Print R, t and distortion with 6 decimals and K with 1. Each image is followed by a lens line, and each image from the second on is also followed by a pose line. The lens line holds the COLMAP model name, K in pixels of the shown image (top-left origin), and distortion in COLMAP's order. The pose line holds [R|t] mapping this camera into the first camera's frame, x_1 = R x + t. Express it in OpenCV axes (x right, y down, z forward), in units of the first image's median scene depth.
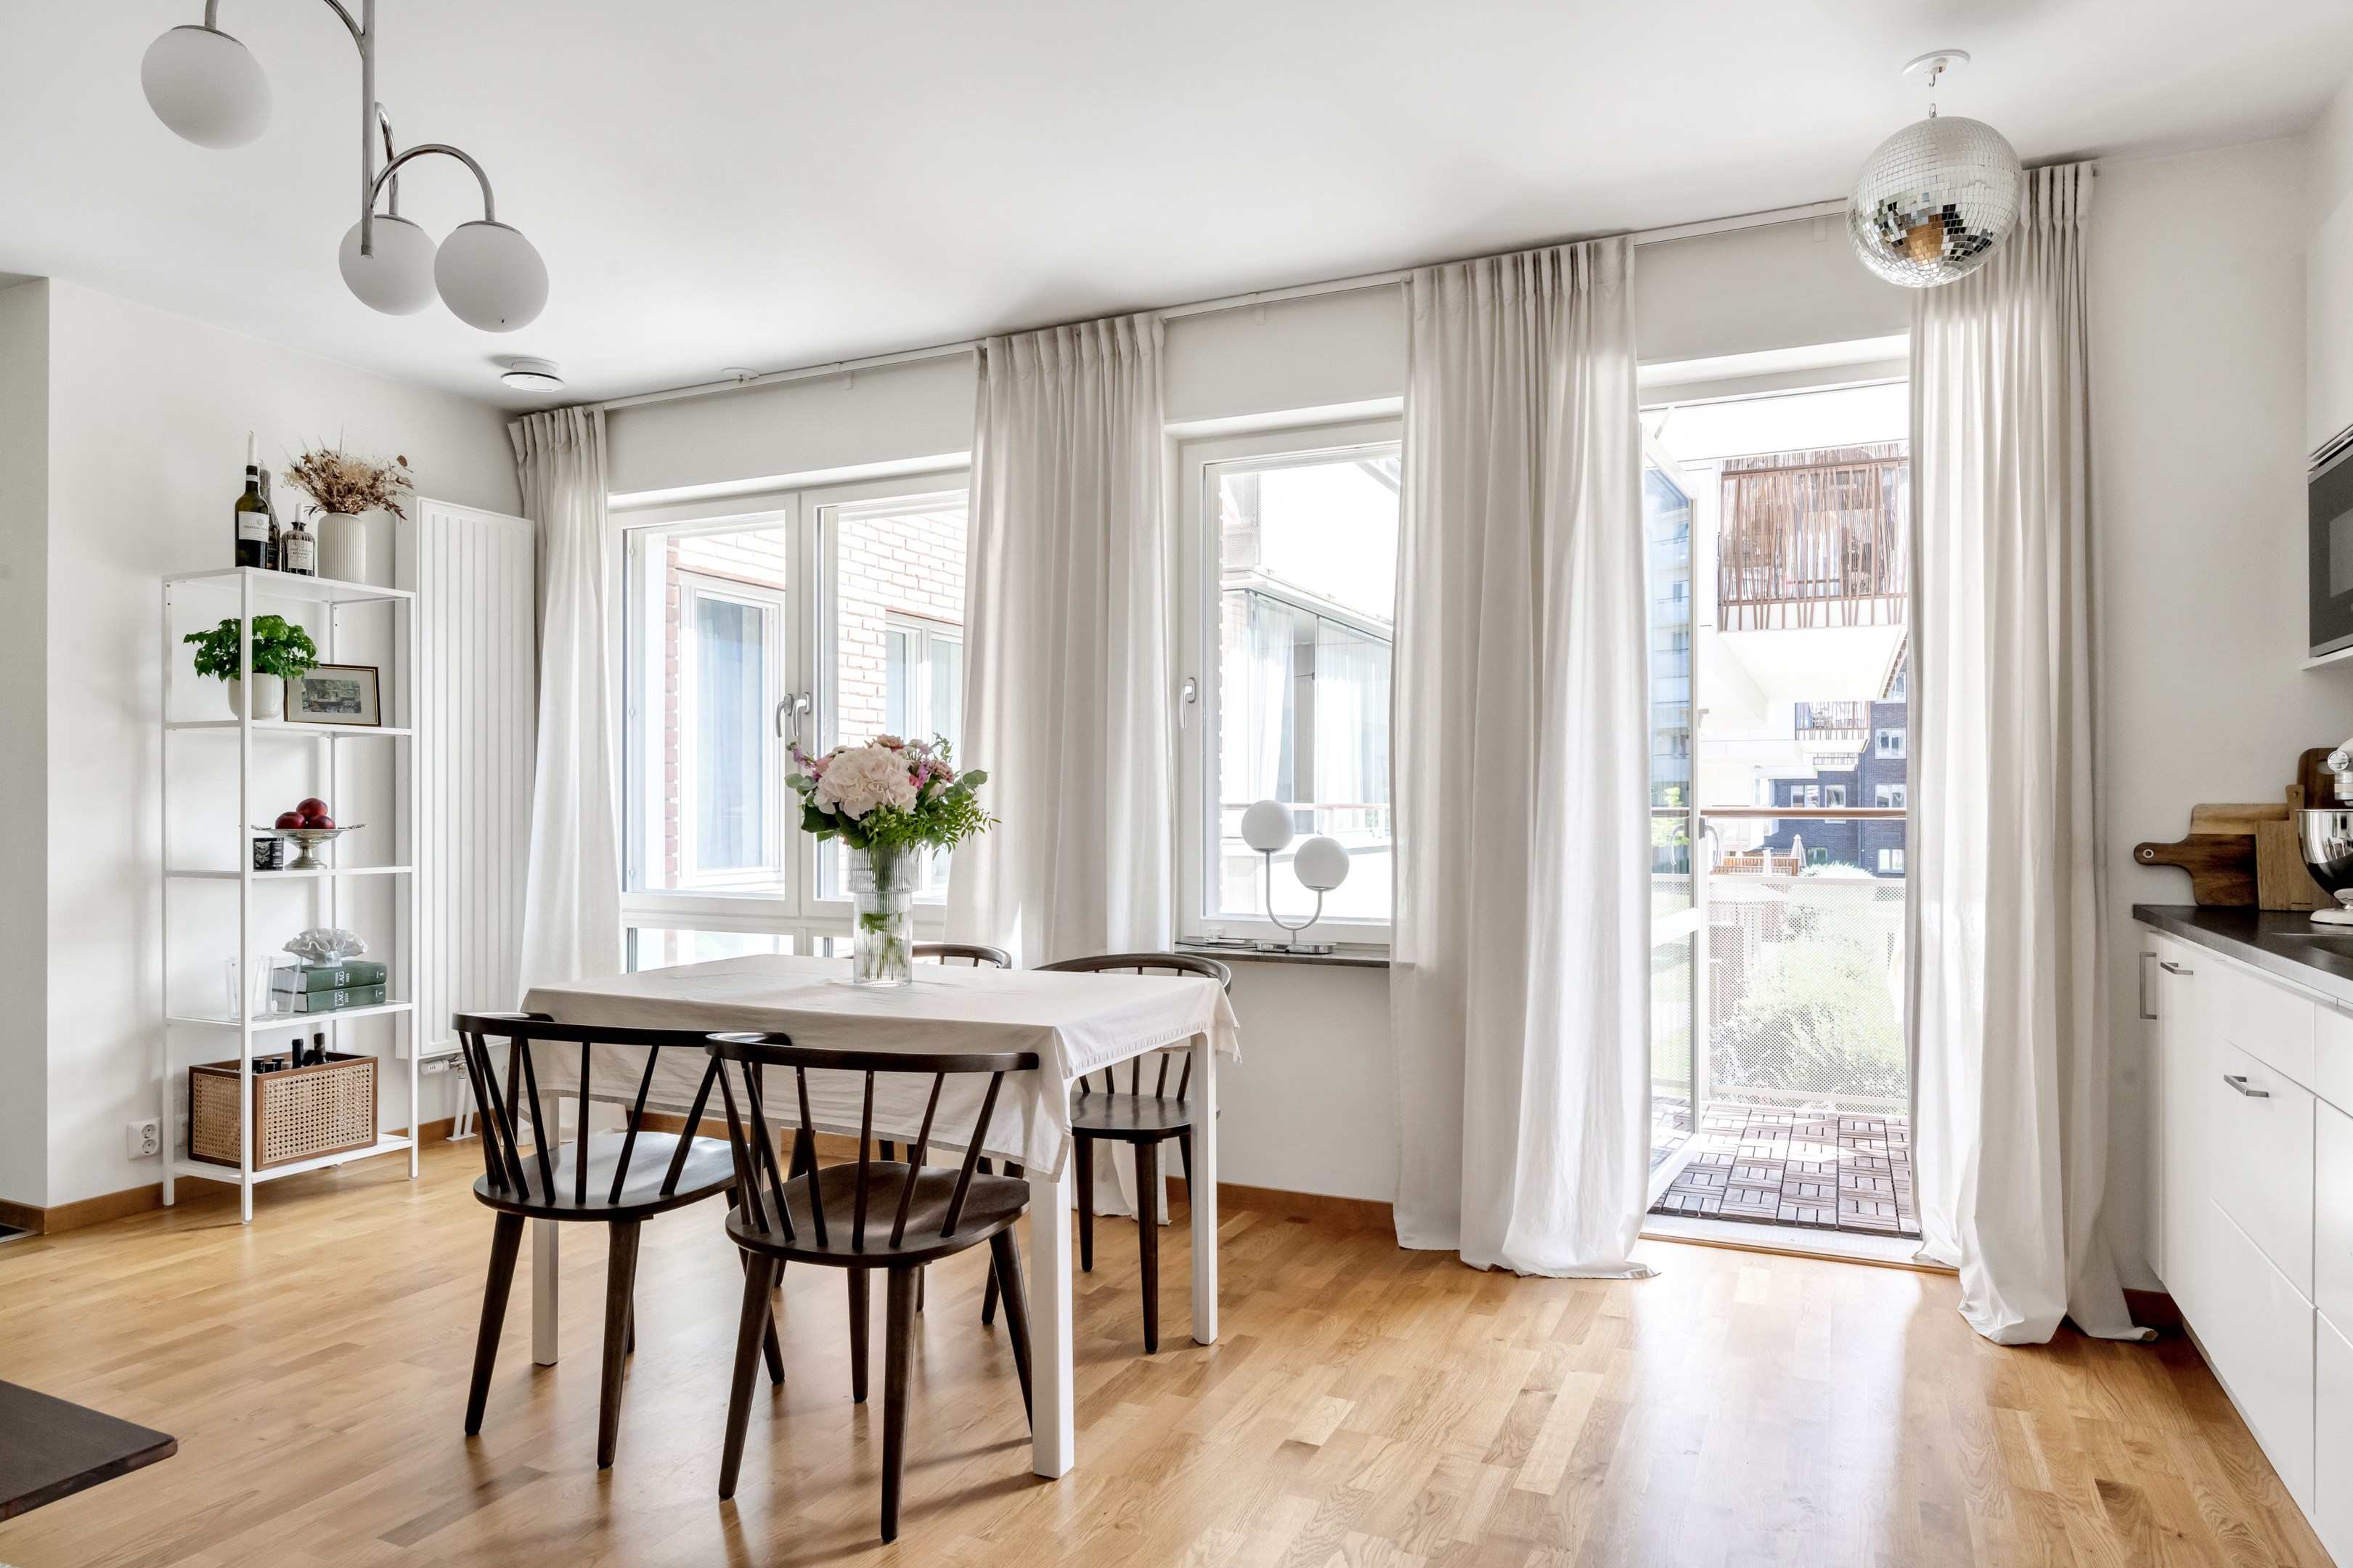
lens RADIAL K [[1431.7, 0, 1176.8], [0, 1431.7, 800.0], [0, 0, 1]] dist [-0.003919, 0.000953]
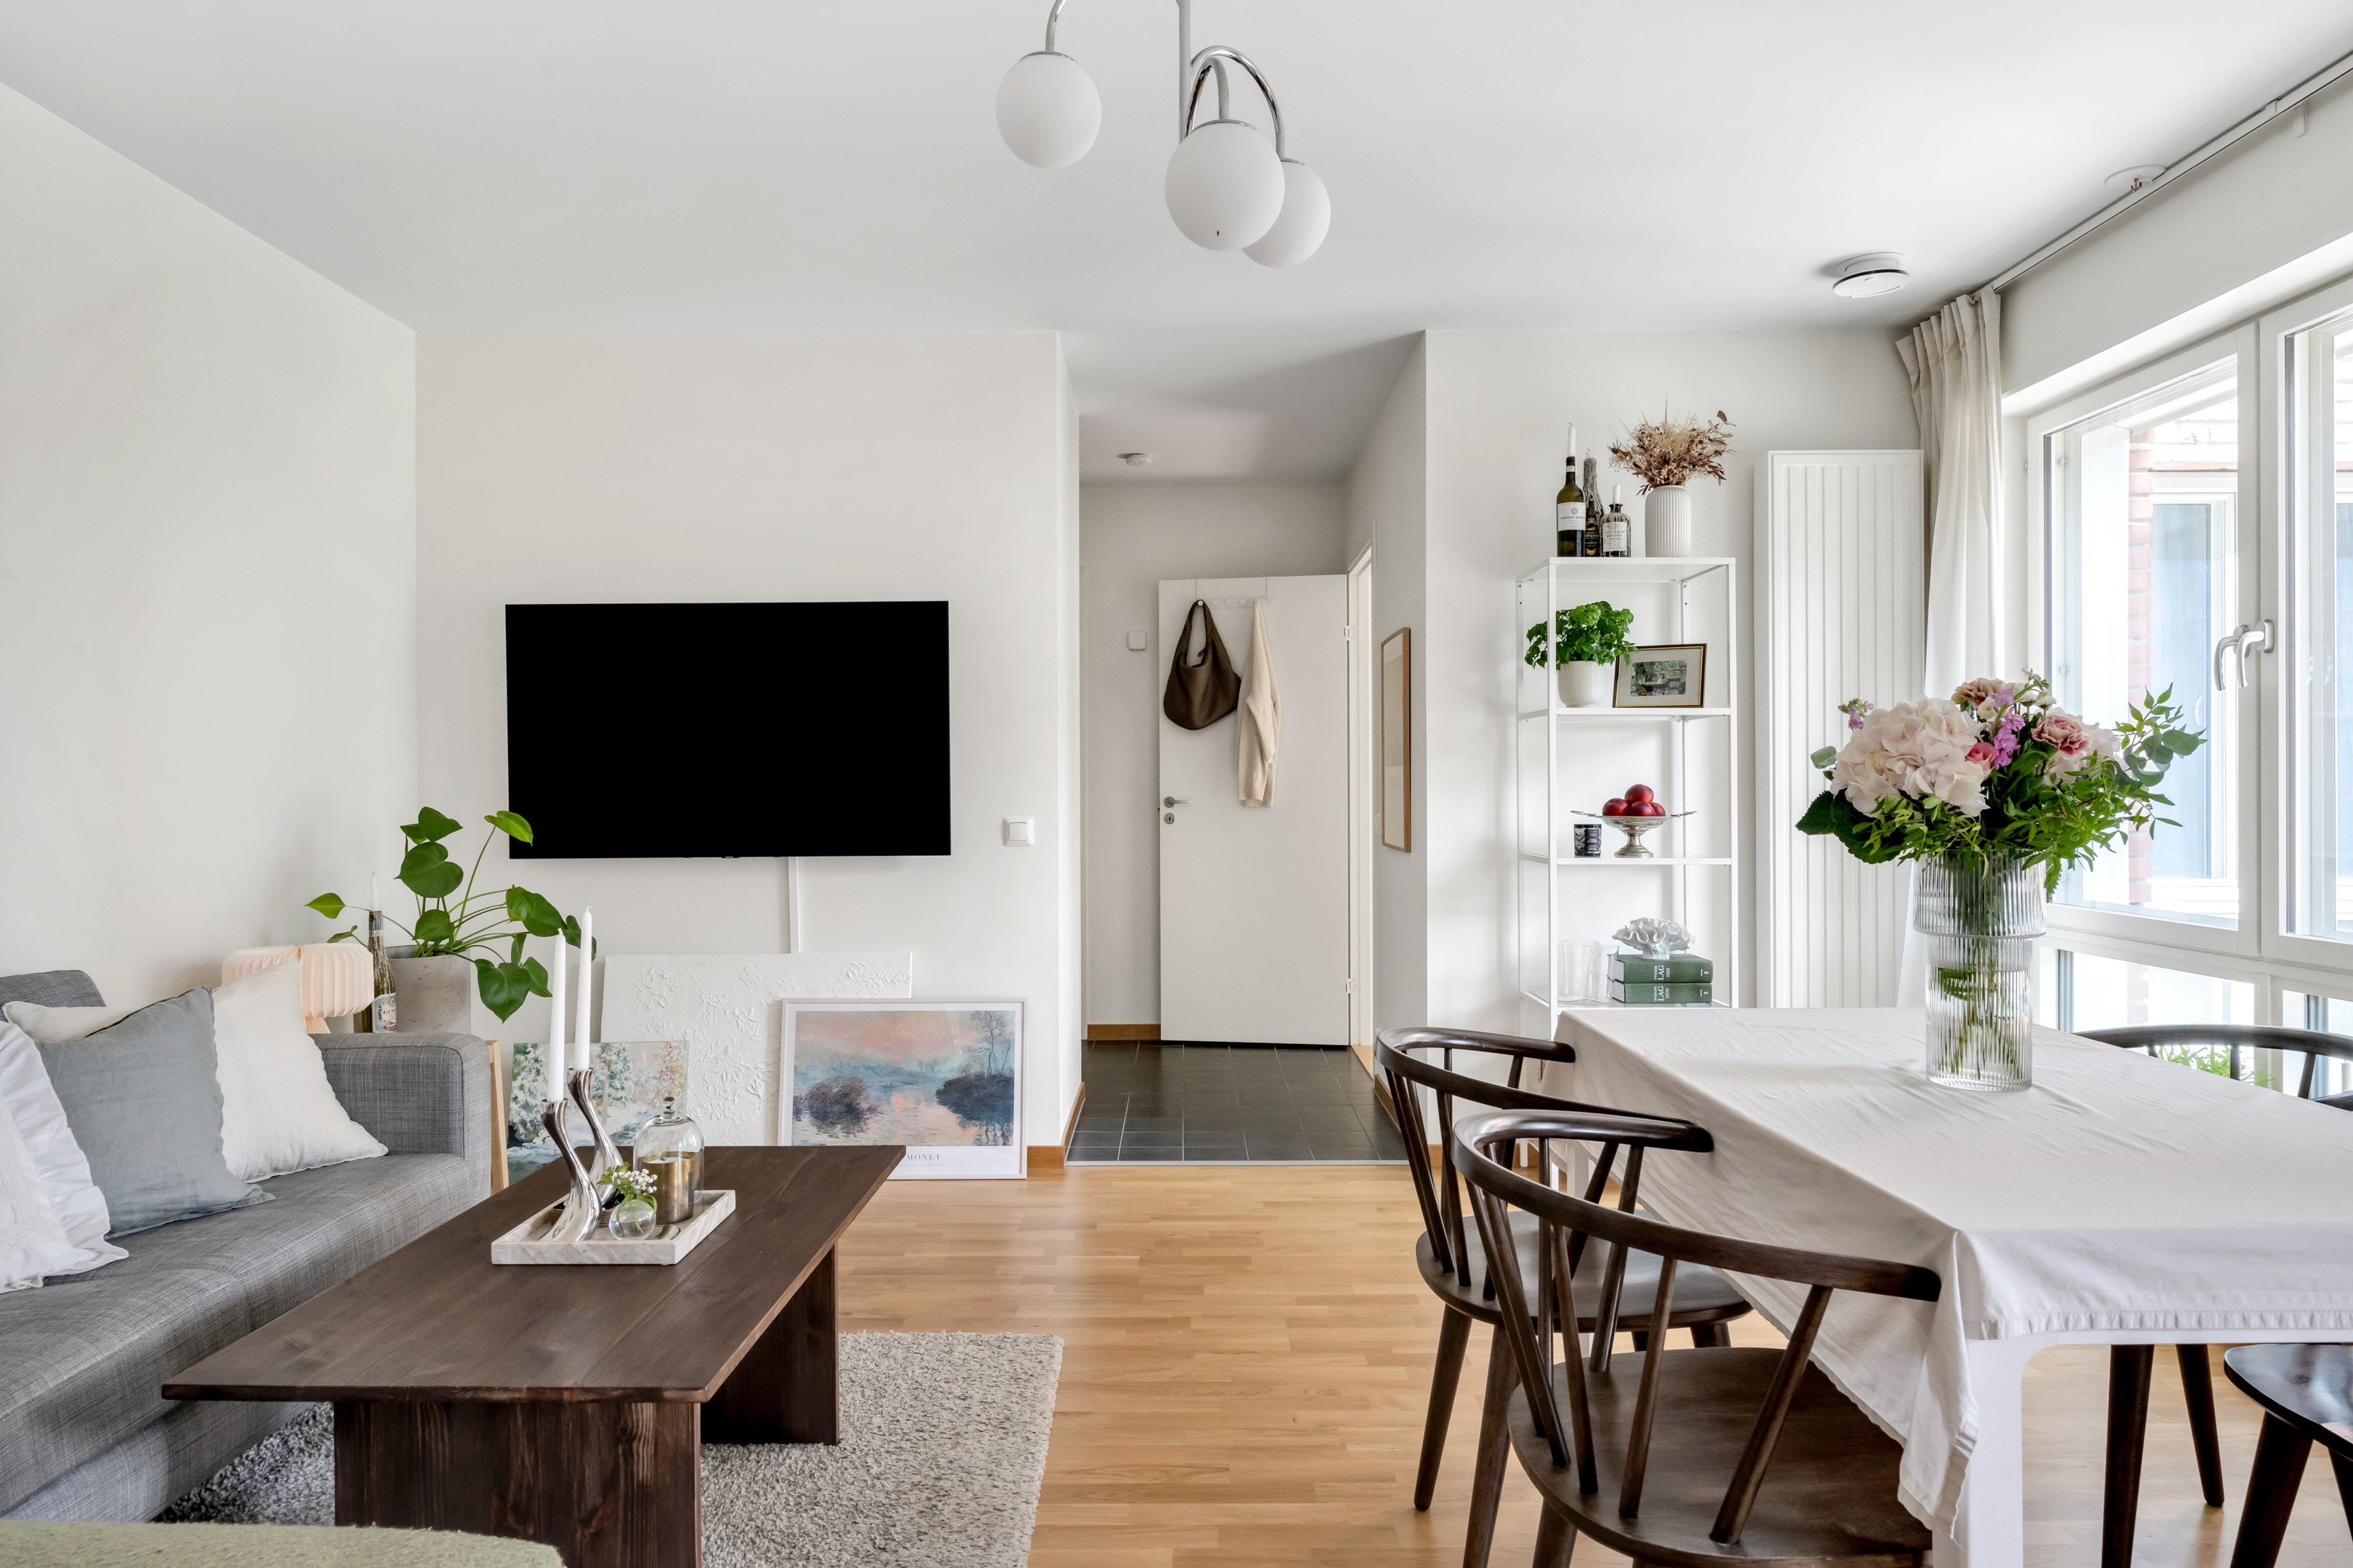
lens RADIAL K [[1431.7, 0, 1166.6], [0, 1431.7, 785.5], [0, 0, 1]] dist [-0.003919, 0.000953]
pose [[0.414432, -0.004346, -0.910070, 0.150006], [0.006256, 0.999979, -0.001927, -0.000579], [0.910059, -0.004895, 0.414451, 0.304221]]
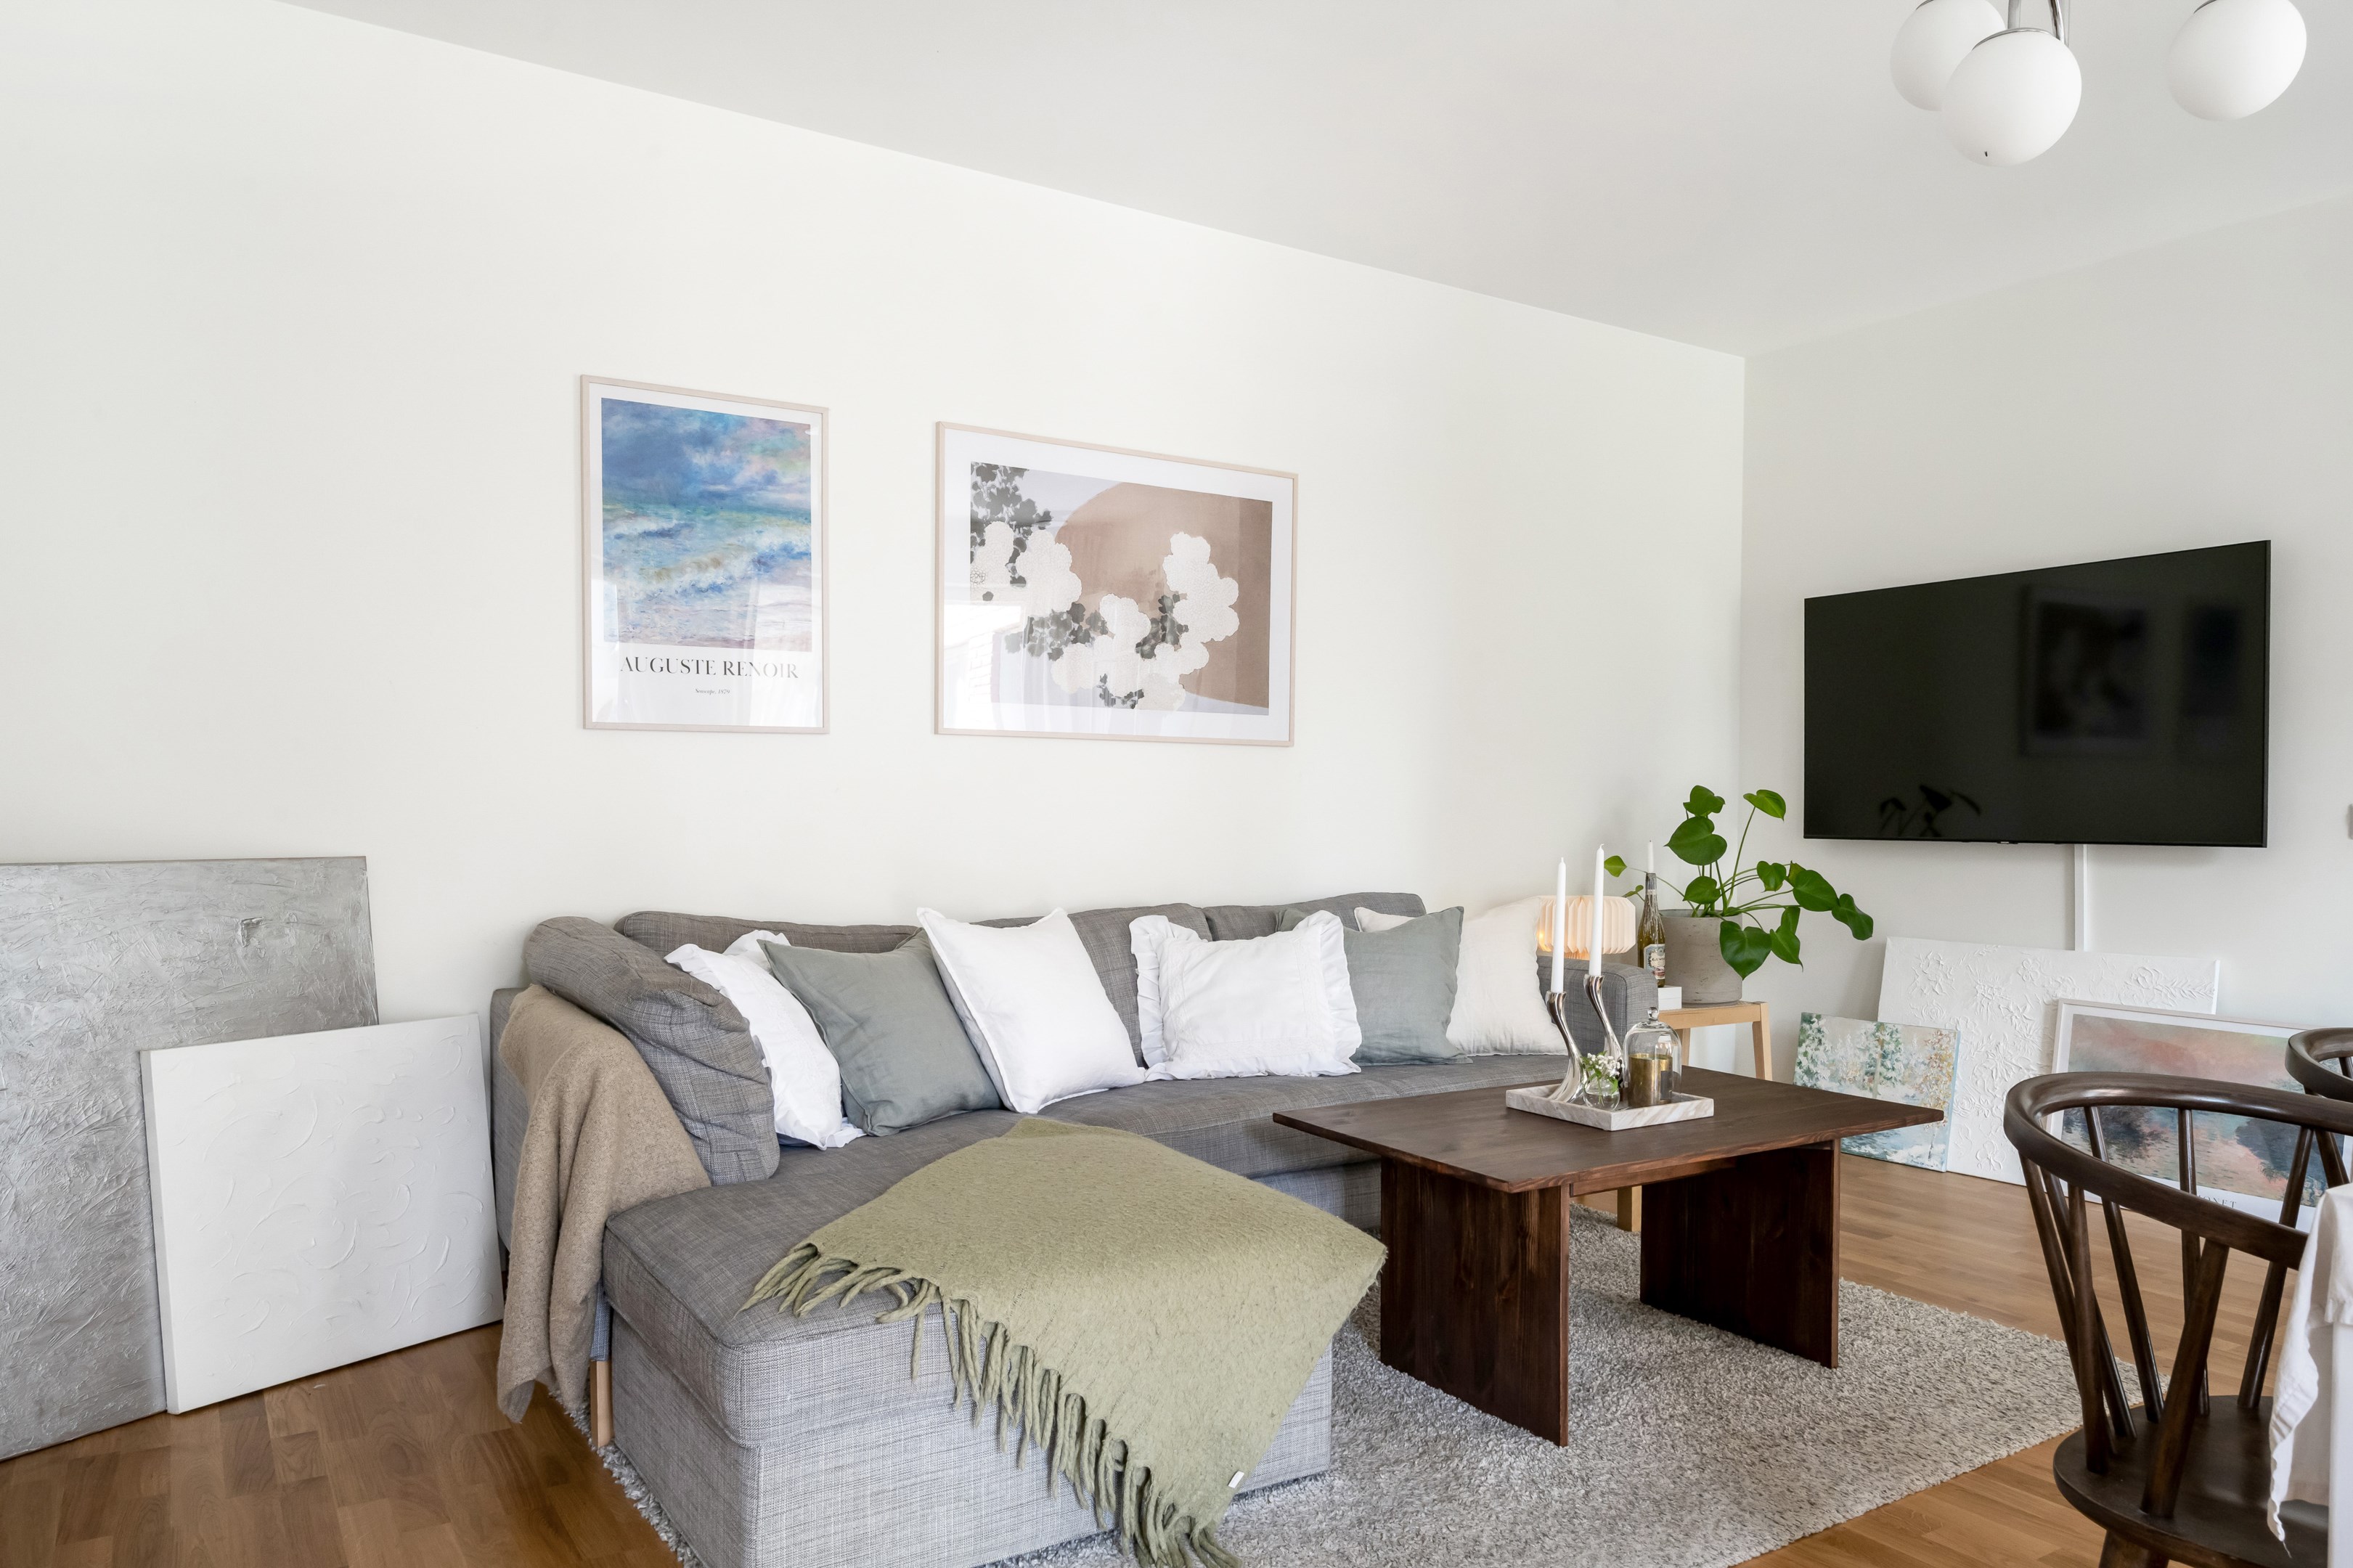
lens RADIAL K [[1575.1, 0, 1181.5], [0, 1575.1, 832.1], [0, 0, 1]] dist [-0.005954, 0.002379]
pose [[-0.545650, 0.009565, -0.837959, 0.323900], [-0.004838, 0.999882, 0.014564, 0.034910], [0.837999, 0.012001, -0.545539, 0.634601]]
